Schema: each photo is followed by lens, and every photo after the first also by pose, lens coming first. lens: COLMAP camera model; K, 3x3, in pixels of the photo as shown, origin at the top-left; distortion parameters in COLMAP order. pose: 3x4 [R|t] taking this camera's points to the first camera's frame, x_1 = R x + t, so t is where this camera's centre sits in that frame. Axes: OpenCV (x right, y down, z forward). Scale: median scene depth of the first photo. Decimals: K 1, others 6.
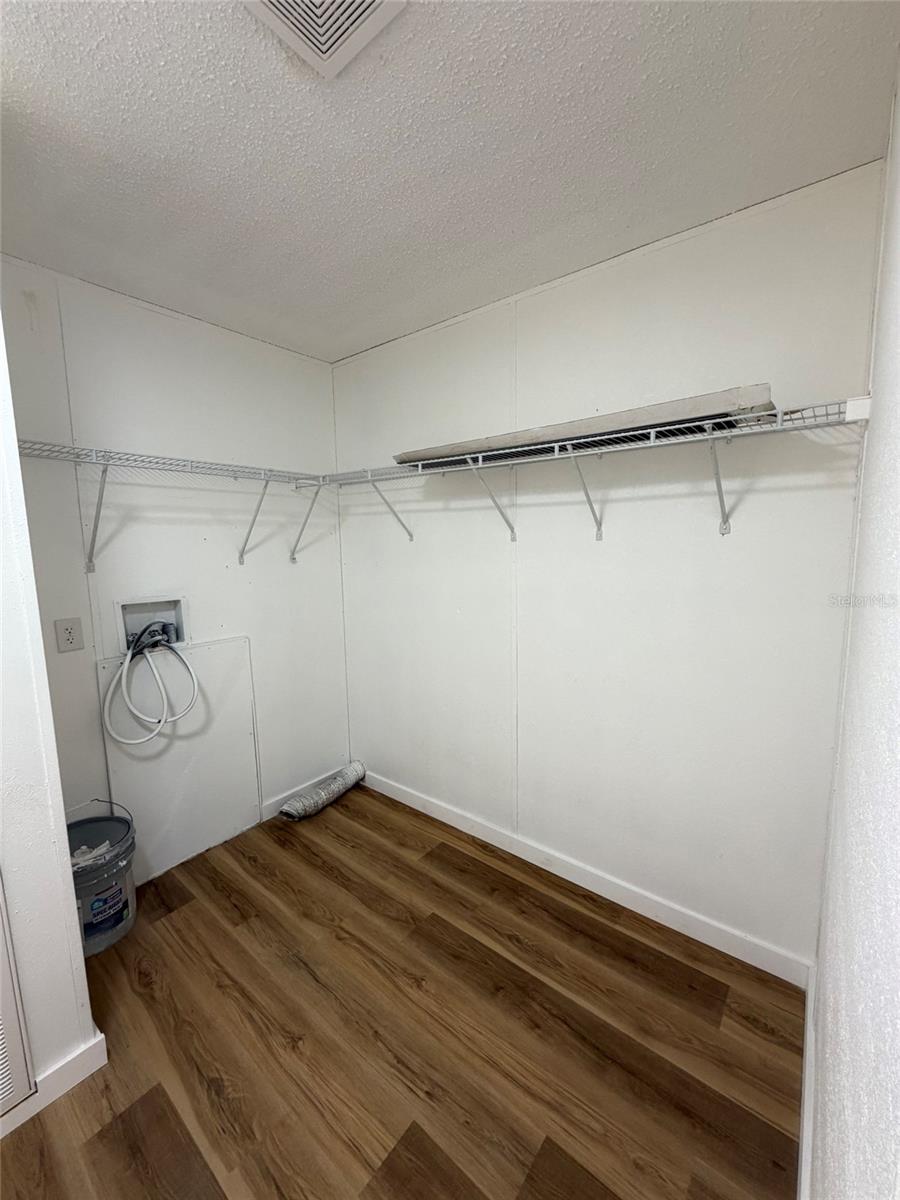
lens RADIAL K [[476.2, 0, 449.1], [0, 476.2, 598.3], [0, 0, 1]] dist [-0.000687, 0.000444]
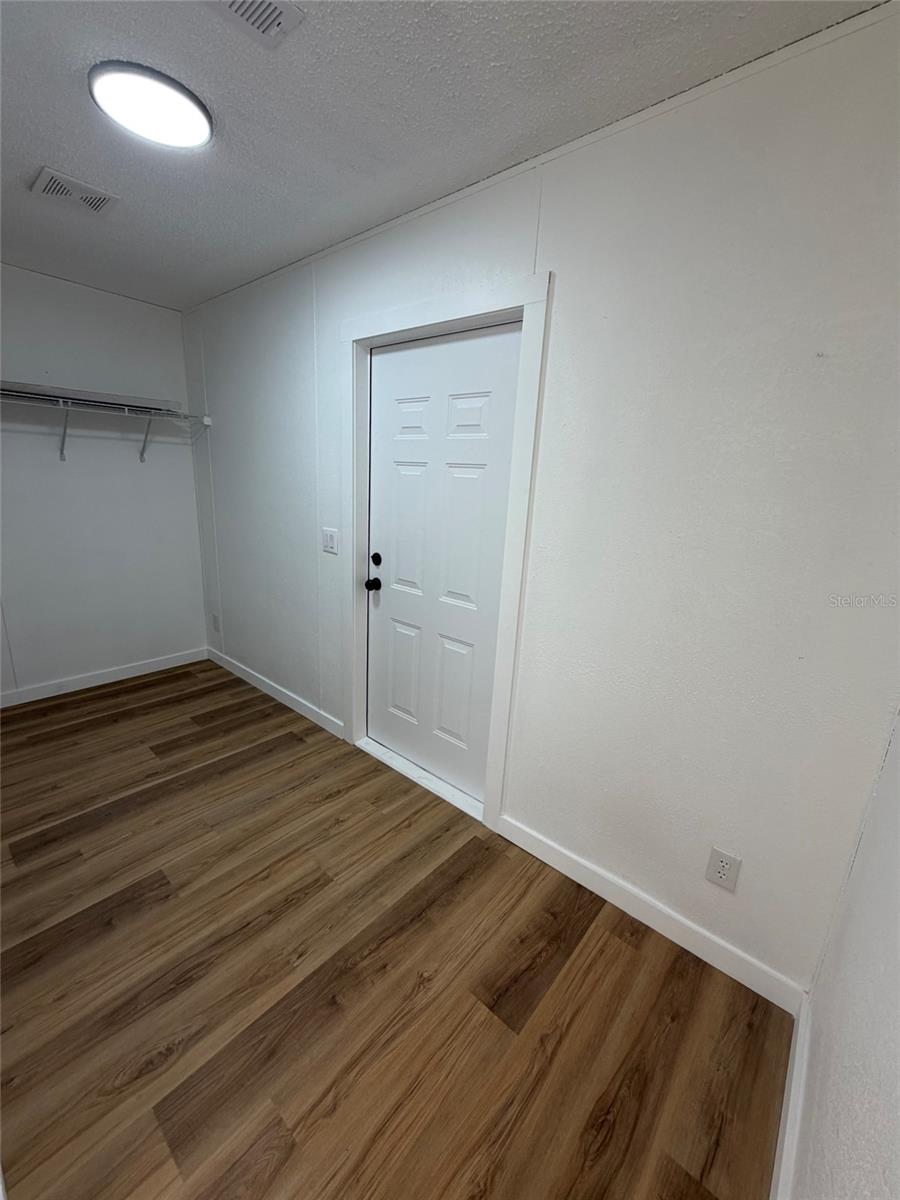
lens RADIAL K [[476.2, 0, 447.5], [0, 476.2, 598.8], [0, 0, 1]] dist [-0.000687, 0.000444]
pose [[0.026324, -0.224382, 0.974146, -1.646573], [0.073334, 0.972291, 0.221973, 0.084643], [-0.996960, 0.065595, 0.042049, -0.372129]]
